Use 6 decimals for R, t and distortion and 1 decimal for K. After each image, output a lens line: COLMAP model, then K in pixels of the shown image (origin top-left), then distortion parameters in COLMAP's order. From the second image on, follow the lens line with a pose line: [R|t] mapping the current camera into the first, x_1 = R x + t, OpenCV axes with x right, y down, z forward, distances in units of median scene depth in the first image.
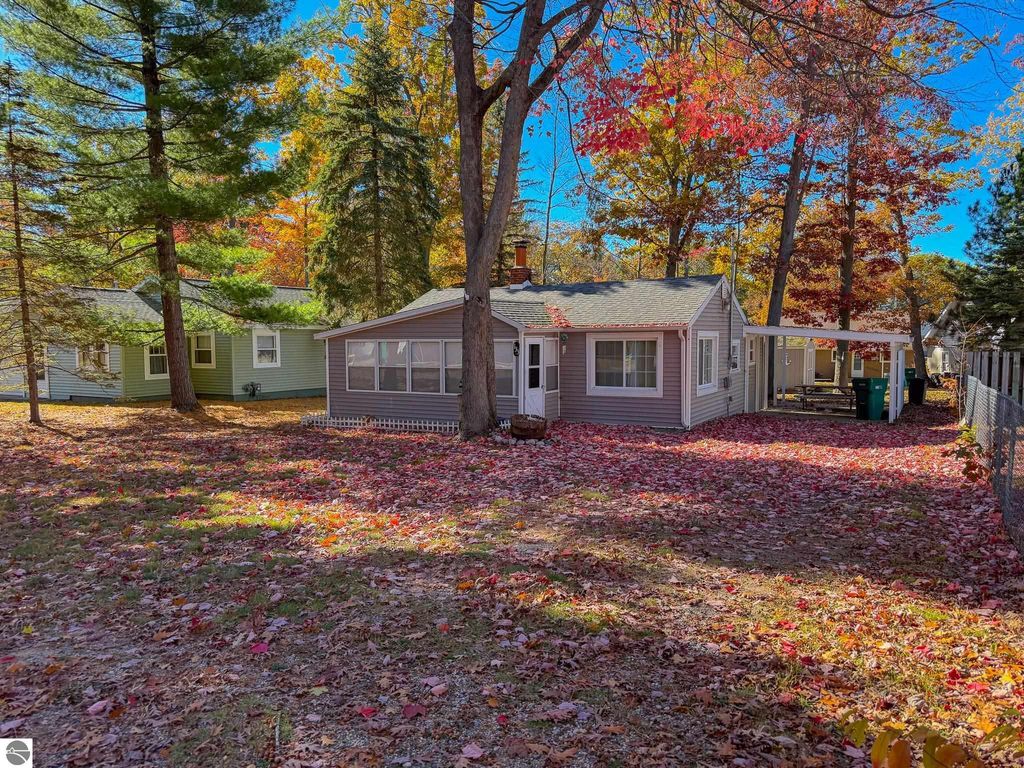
lens RADIAL K [[767.2, 0, 510.9], [0, 767.2, 387.7], [0, 0, 1]] dist [0.001367, 0.000033]
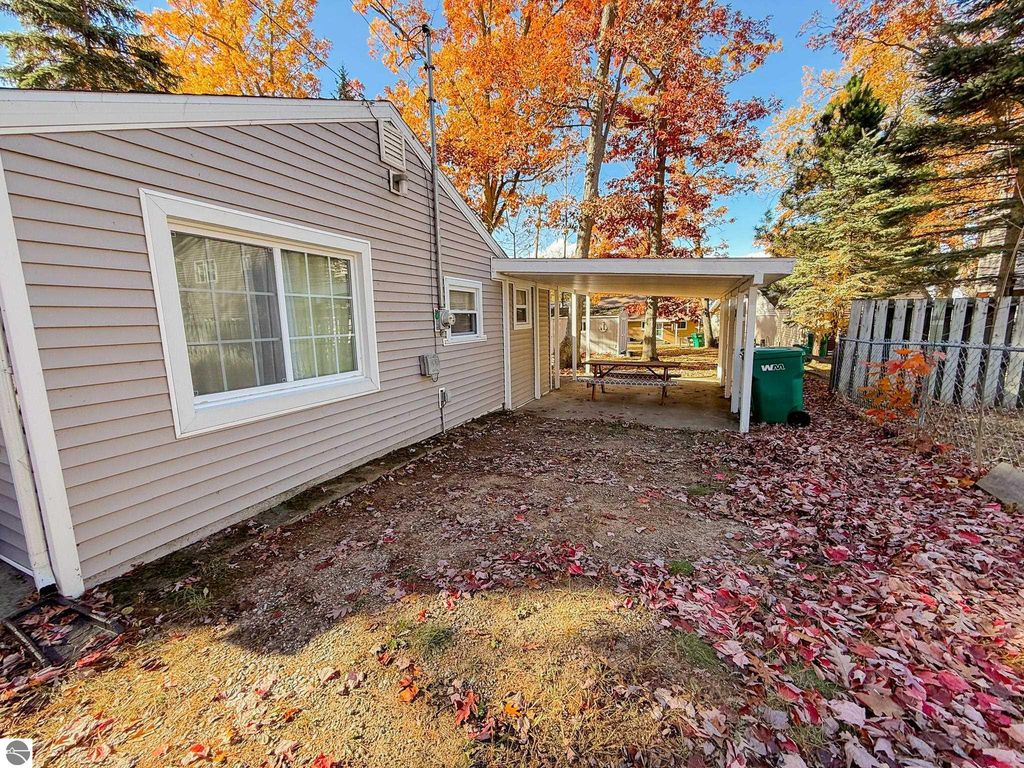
lens RADIAL K [[413.5, 0, 511.2], [0, 413.5, 384.1], [0, 0, 1]] dist [0.002966, 0.000115]
pose [[0.994677, -0.031500, 0.098108, 0.284410], [0.023382, 0.996290, 0.082827, -0.013829], [-0.100353, -0.080092, 0.991723, 0.693743]]
